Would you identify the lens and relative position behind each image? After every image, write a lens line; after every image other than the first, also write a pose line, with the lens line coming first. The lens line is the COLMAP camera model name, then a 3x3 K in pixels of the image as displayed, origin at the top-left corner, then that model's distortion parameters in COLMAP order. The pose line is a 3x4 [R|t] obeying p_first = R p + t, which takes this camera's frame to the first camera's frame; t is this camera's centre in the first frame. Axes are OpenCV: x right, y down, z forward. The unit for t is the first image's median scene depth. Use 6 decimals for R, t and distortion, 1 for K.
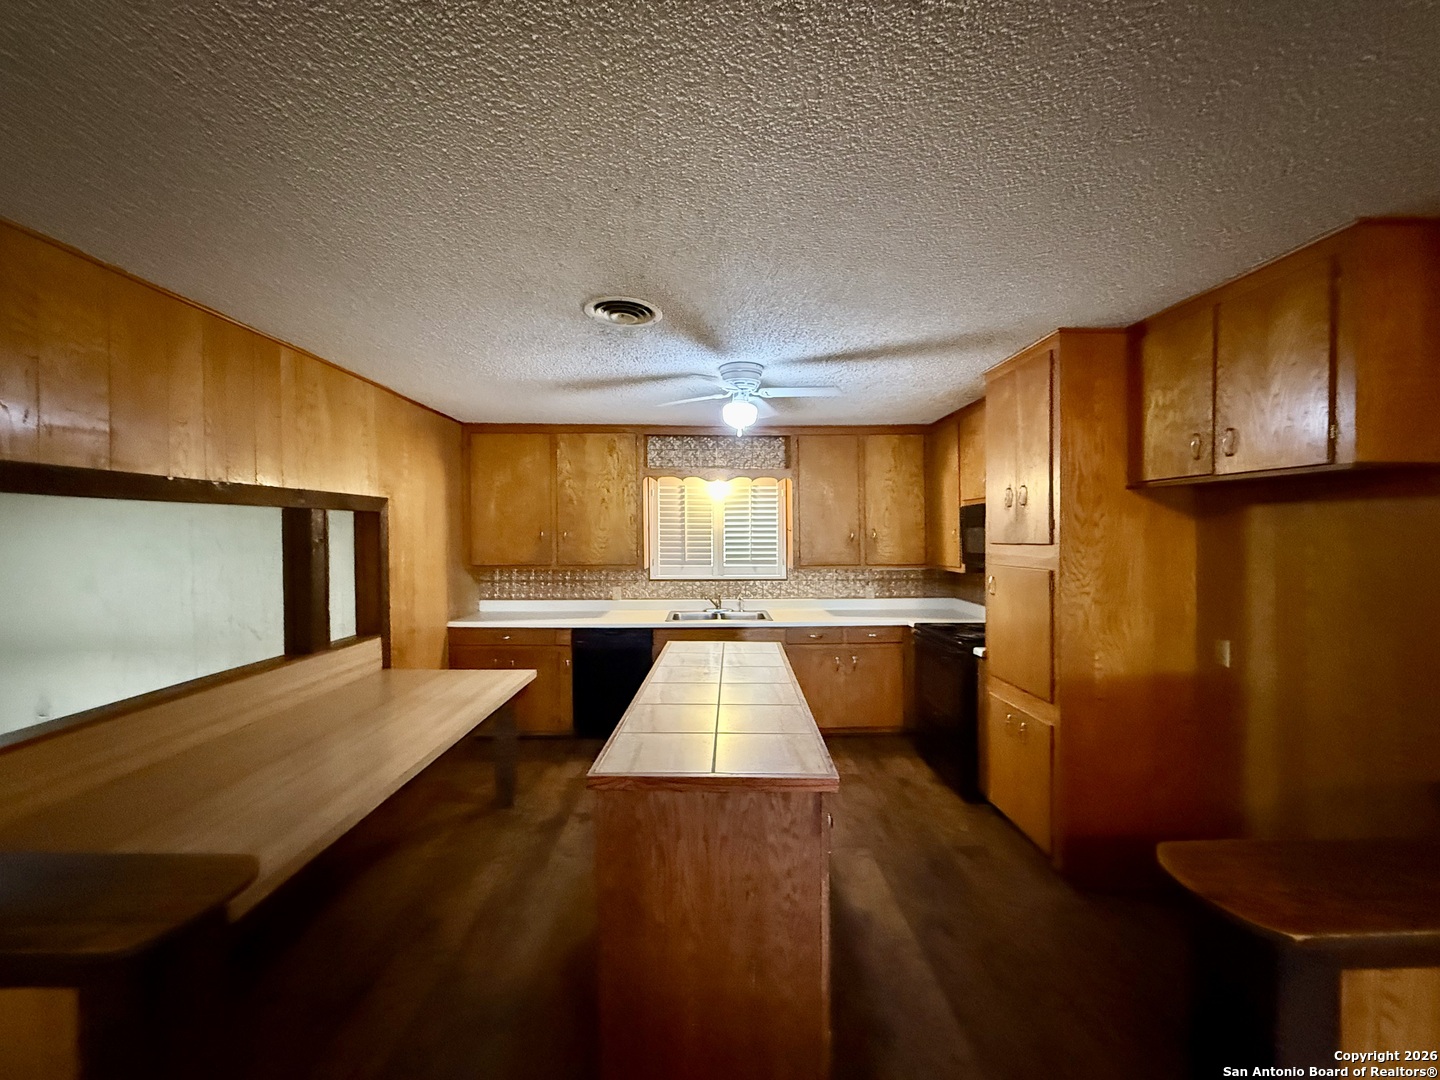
lens RADIAL K [[577.1, 0, 720.3], [0, 577.1, 535.3], [0, 0, 1]] dist [0.009446, -0.000131]
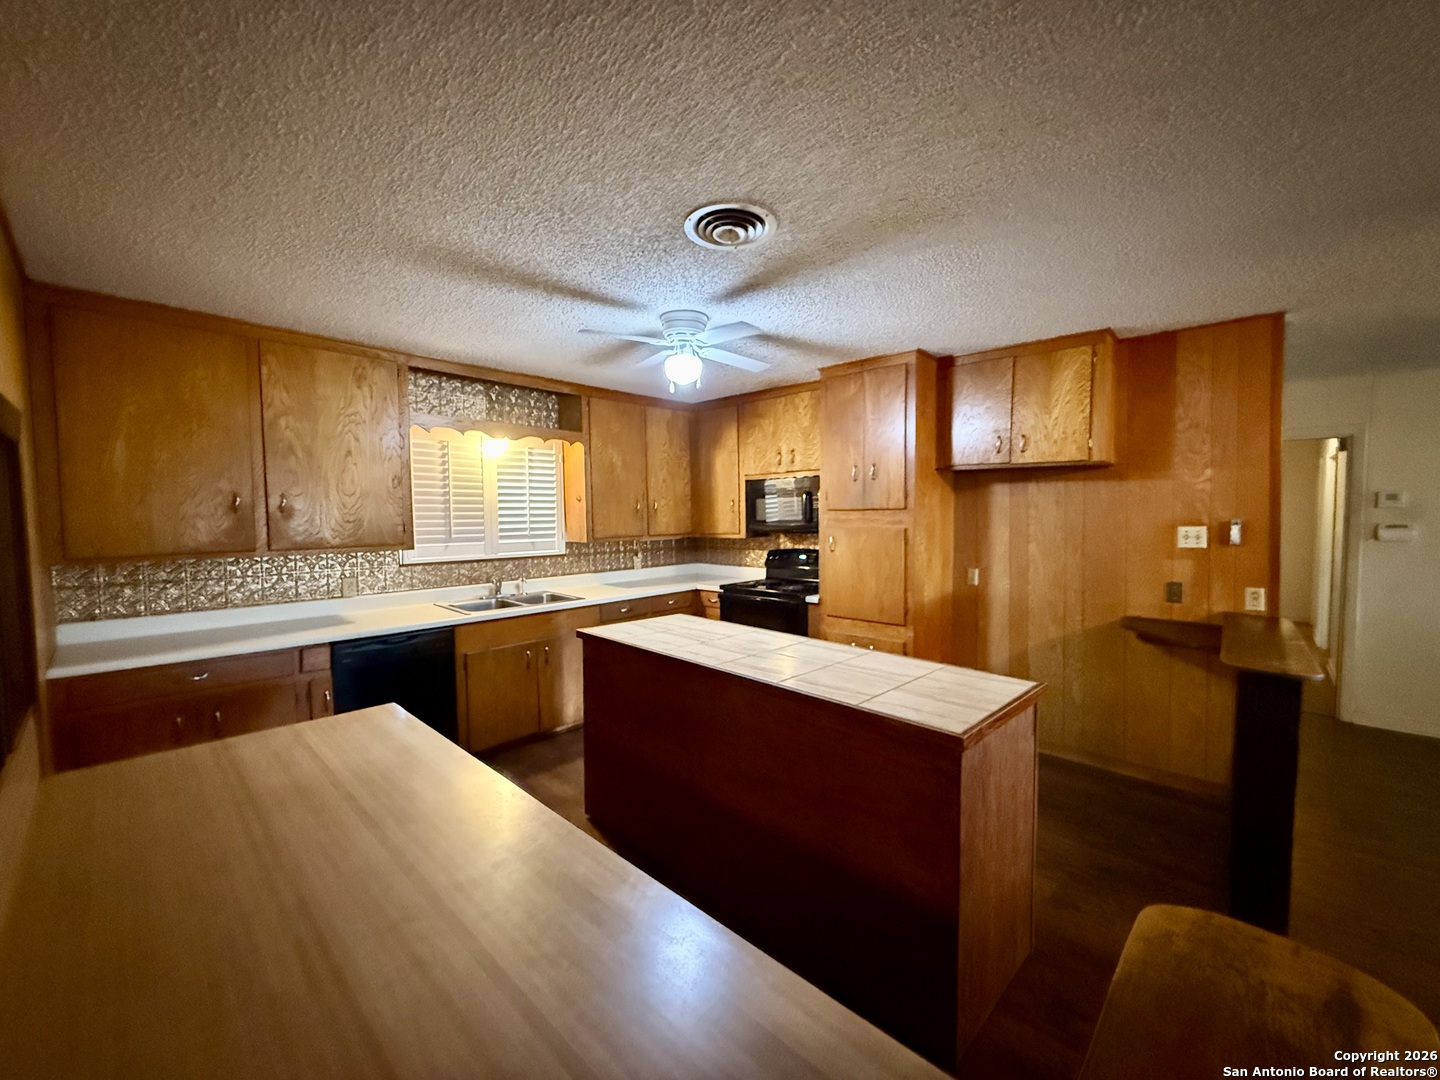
lens RADIAL K [[573.9, 0, 720.0], [0, 573.9, 540.0], [0, 0, 1]] dist [-0.000749, -0.000182]
pose [[0.699952, -0.036835, 0.713239, -0.383545], [0.004606, 0.998881, 0.047067, 0.013186], [-0.714175, -0.029659, 0.699339, 0.206360]]
